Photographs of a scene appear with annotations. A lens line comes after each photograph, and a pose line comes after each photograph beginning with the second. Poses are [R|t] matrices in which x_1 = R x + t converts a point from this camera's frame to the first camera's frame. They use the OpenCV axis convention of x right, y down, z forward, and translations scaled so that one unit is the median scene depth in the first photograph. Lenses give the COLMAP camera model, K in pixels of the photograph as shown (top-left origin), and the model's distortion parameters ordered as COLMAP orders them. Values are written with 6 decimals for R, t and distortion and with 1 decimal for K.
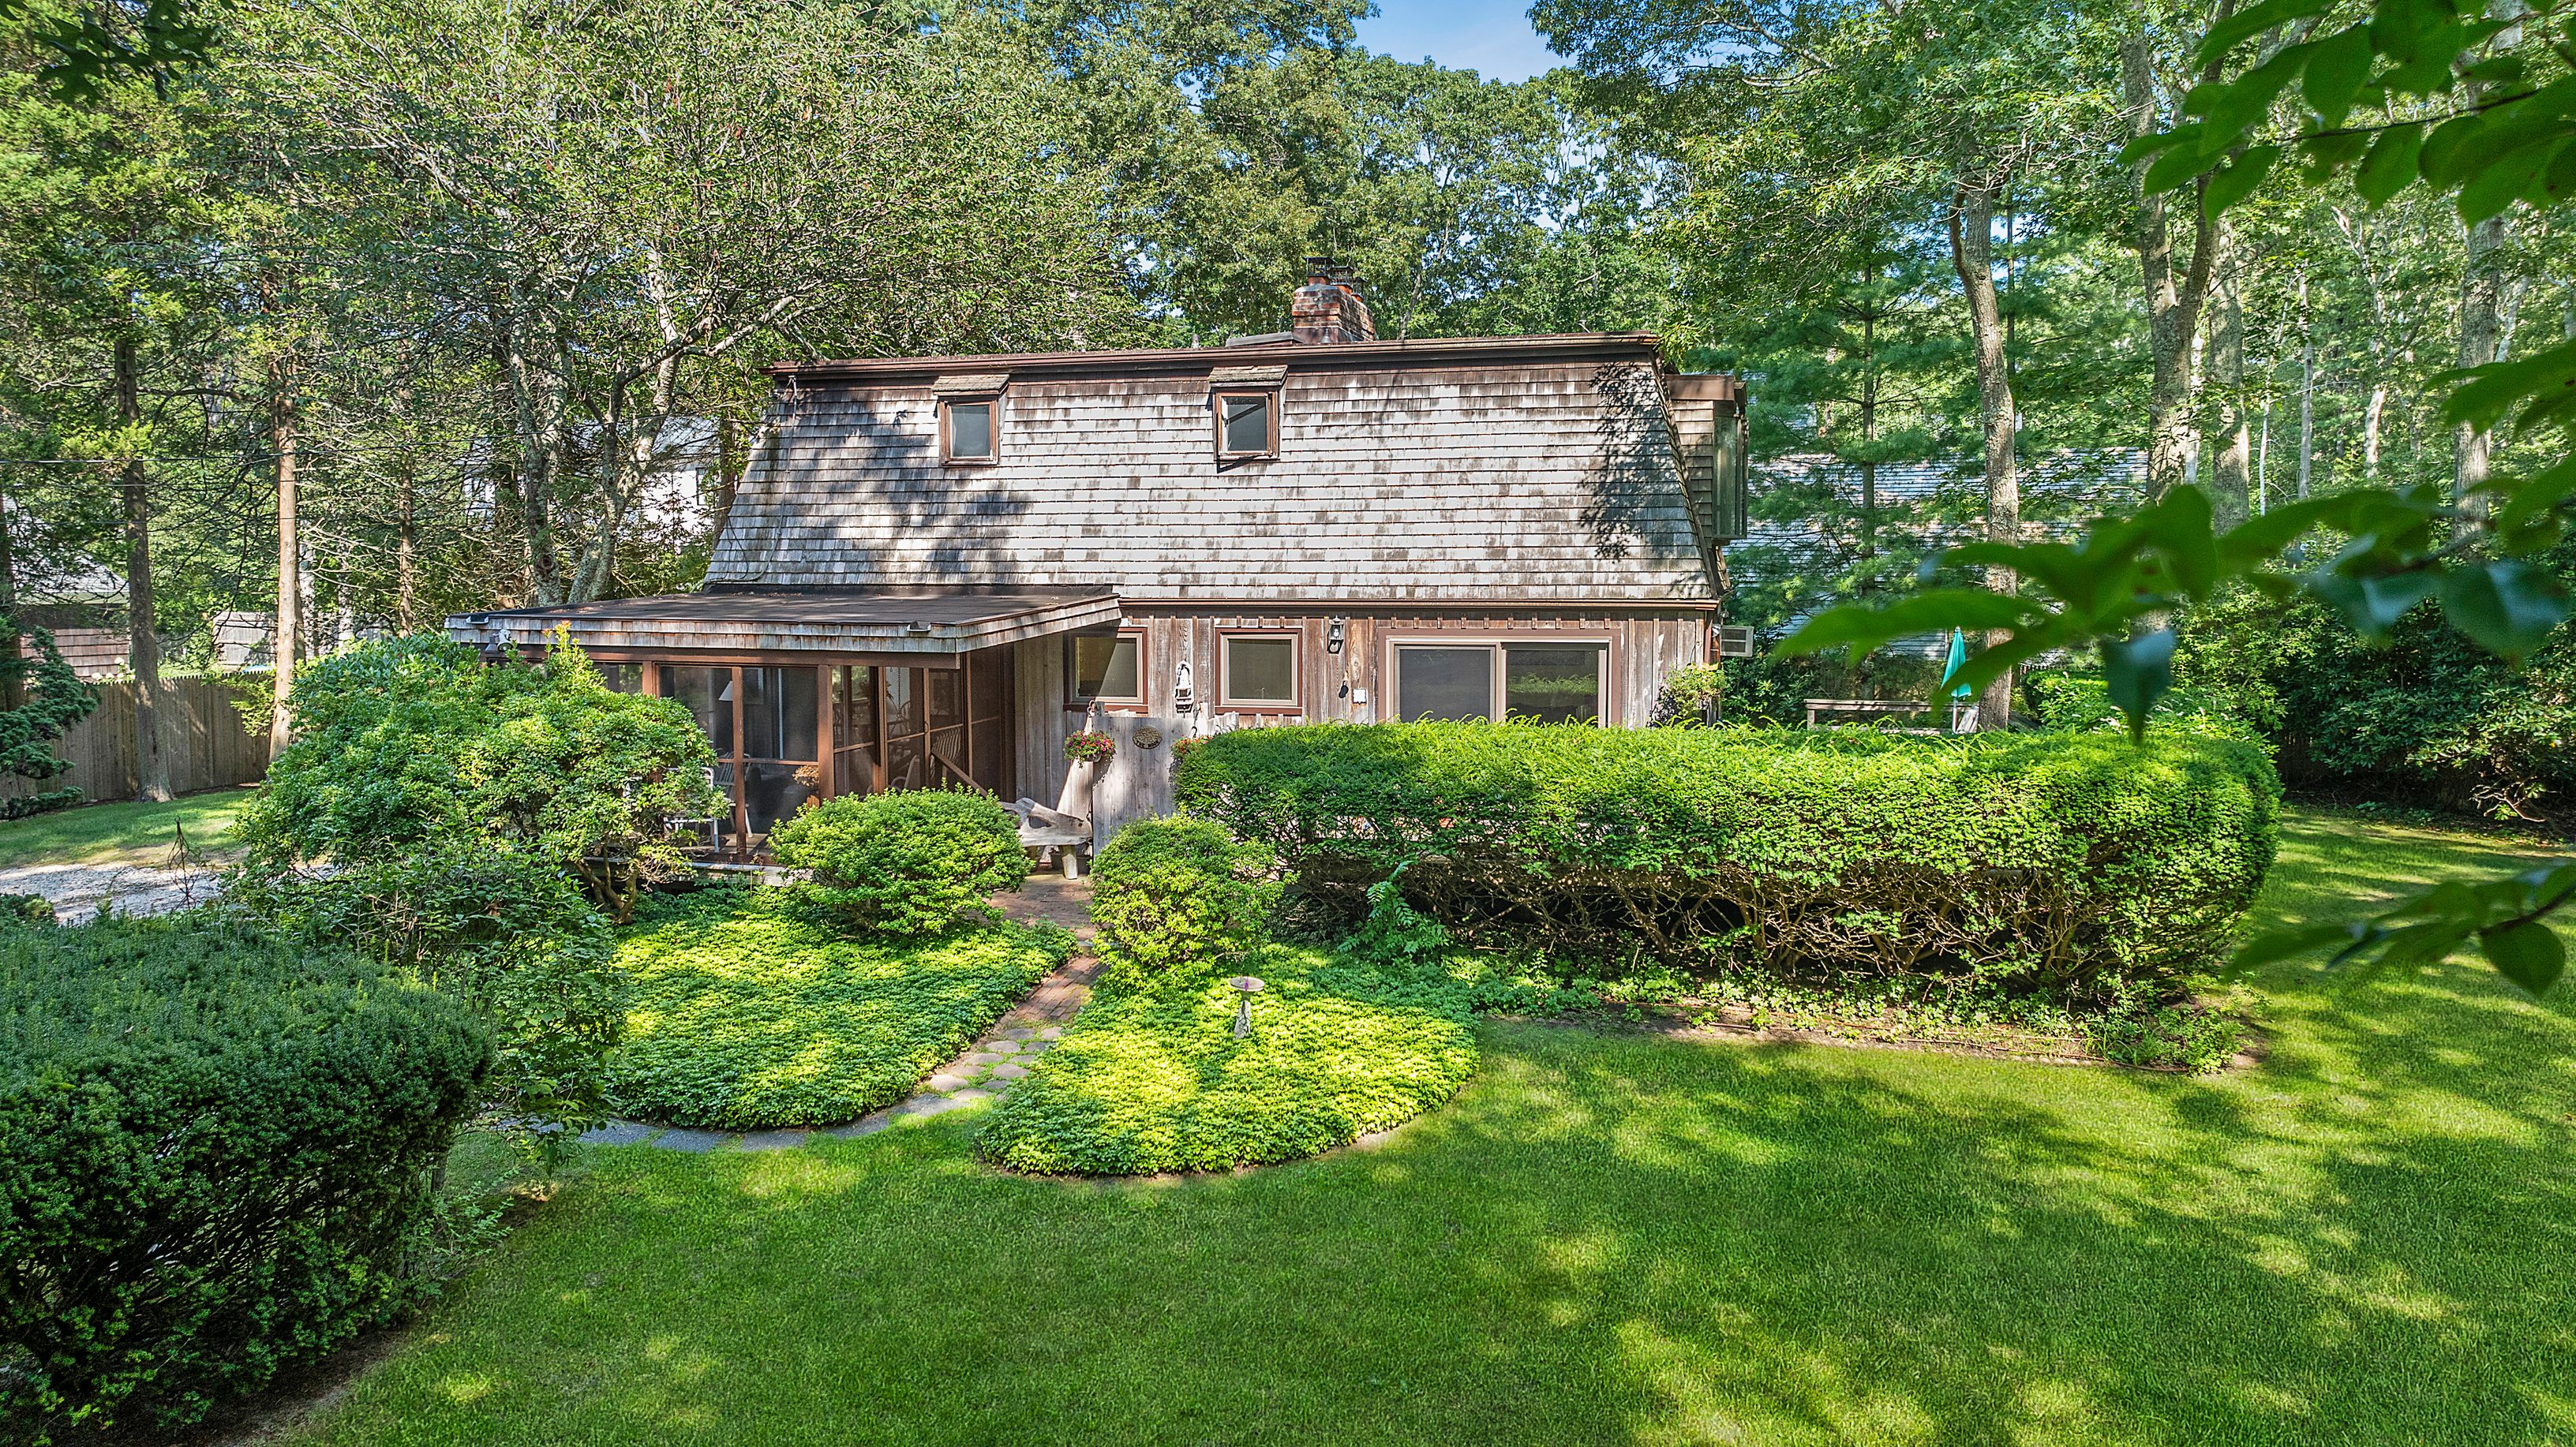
lens RADIAL K [[1846.8, 0, 1288.0], [0, 1846.8, 723.5], [0, 0, 1]] dist [-0.009286, -0.000071]
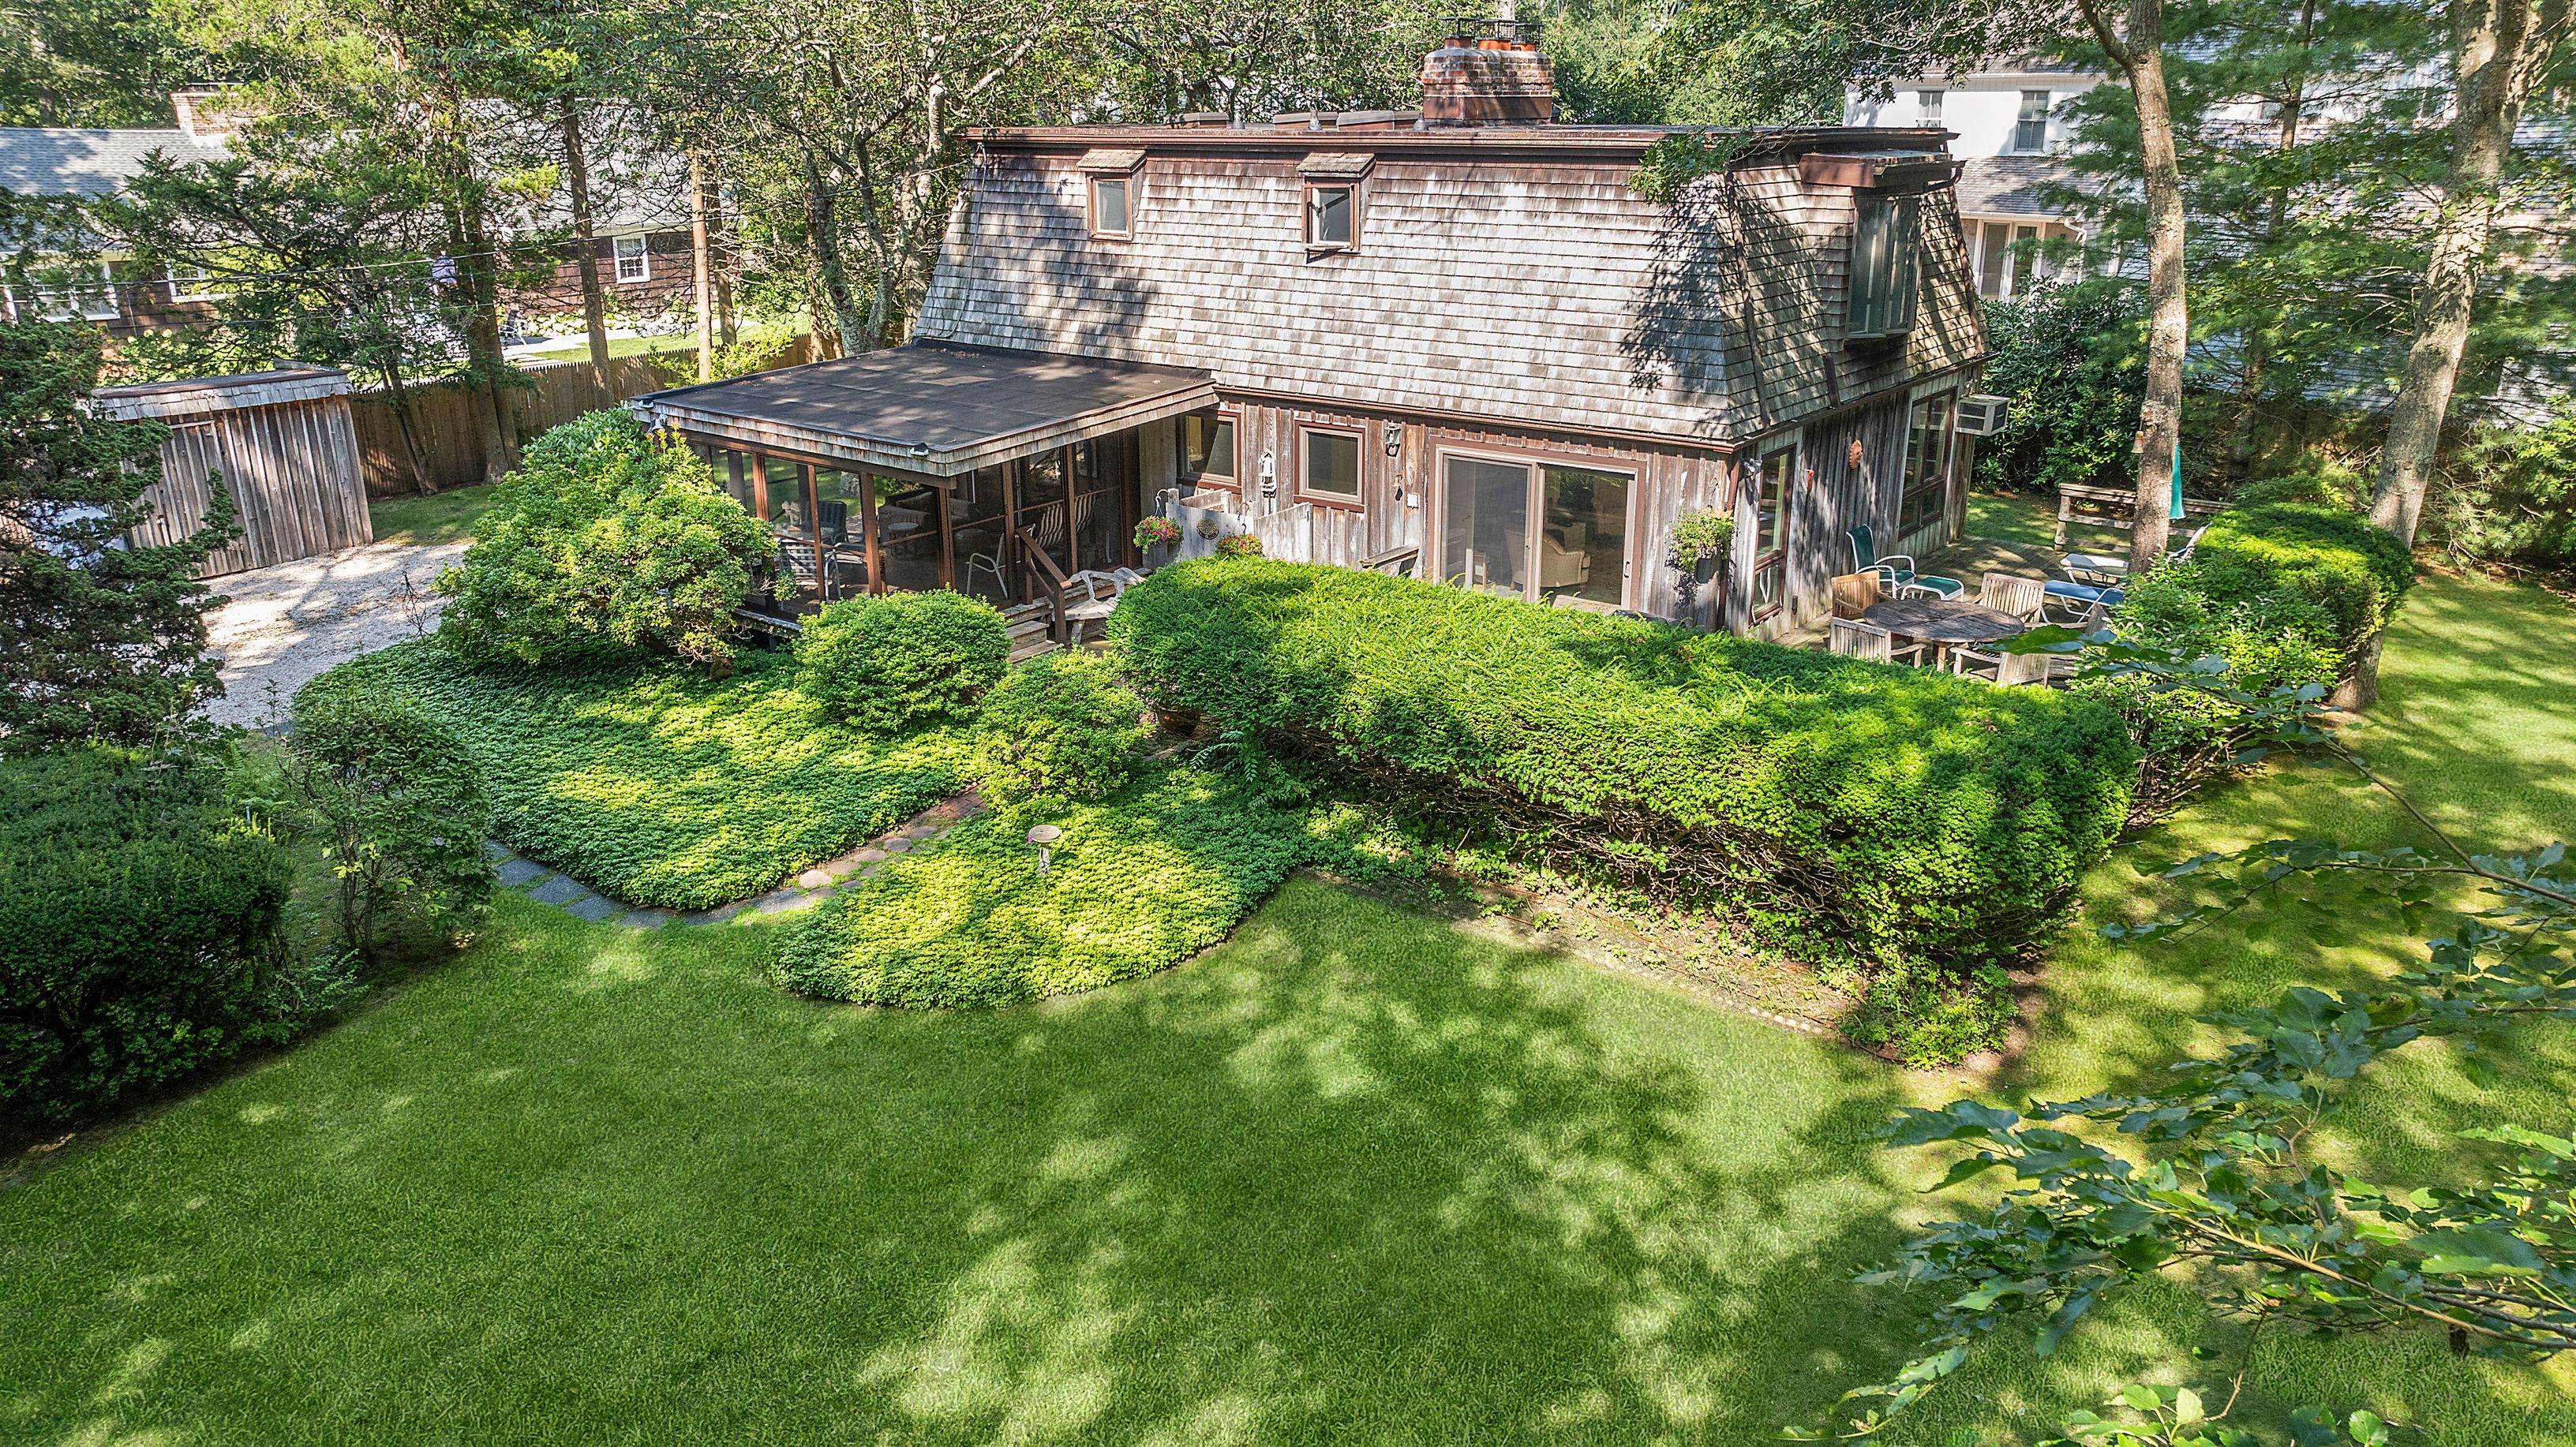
lens RADIAL K [[1846.8, 0, 1288.0], [0, 1846.8, 723.5], [0, 0, 1]] dist [-0.009286, -0.000071]
pose [[0.920425, 0.124795, -0.370465, 0.367675], [-0.029796, 0.967315, 0.251822, -0.150234], [0.389783, -0.220744, 0.894059, 0.038931]]
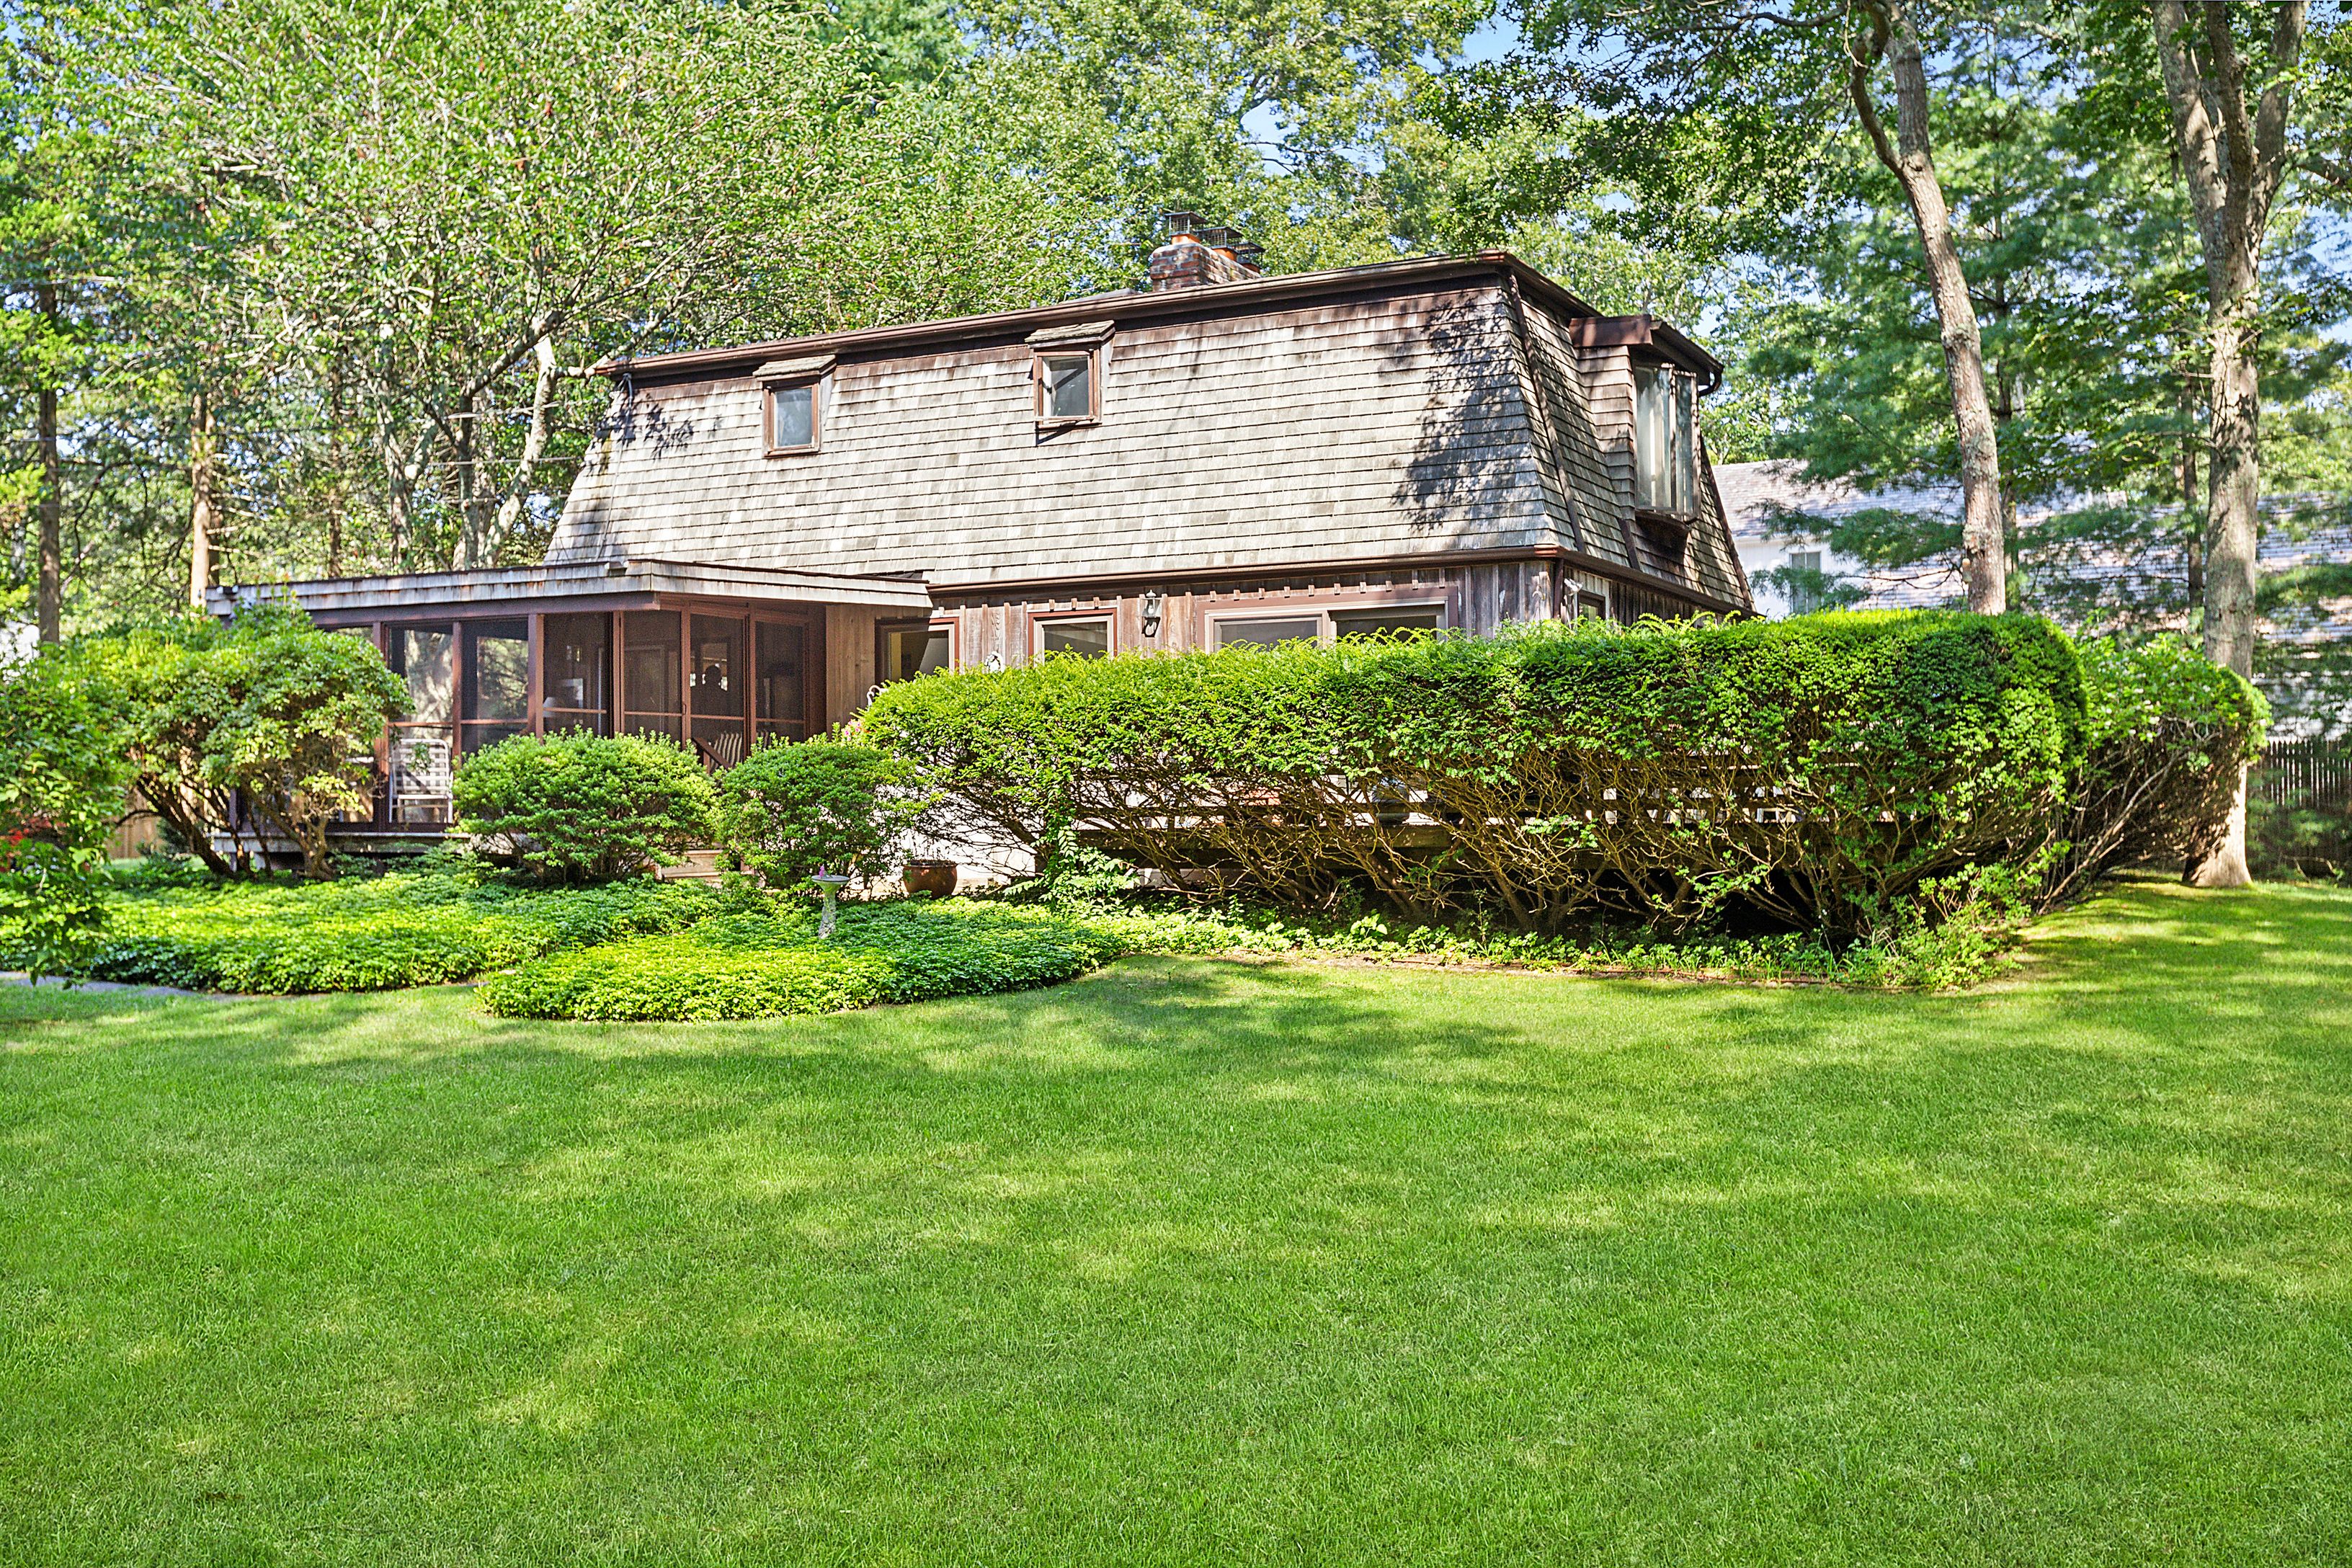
lens RADIAL K [[2324.9, 0, 1176.0], [0, 2324.9, 784.0], [0, 0, 1]] dist [-0.020097, -0.006214]
pose [[0.977369, -0.010702, -0.211273, 0.269607], [-0.010925, 0.994833, -0.100934, 0.144293], [0.211261, 0.100958, 0.972202, -0.060961]]
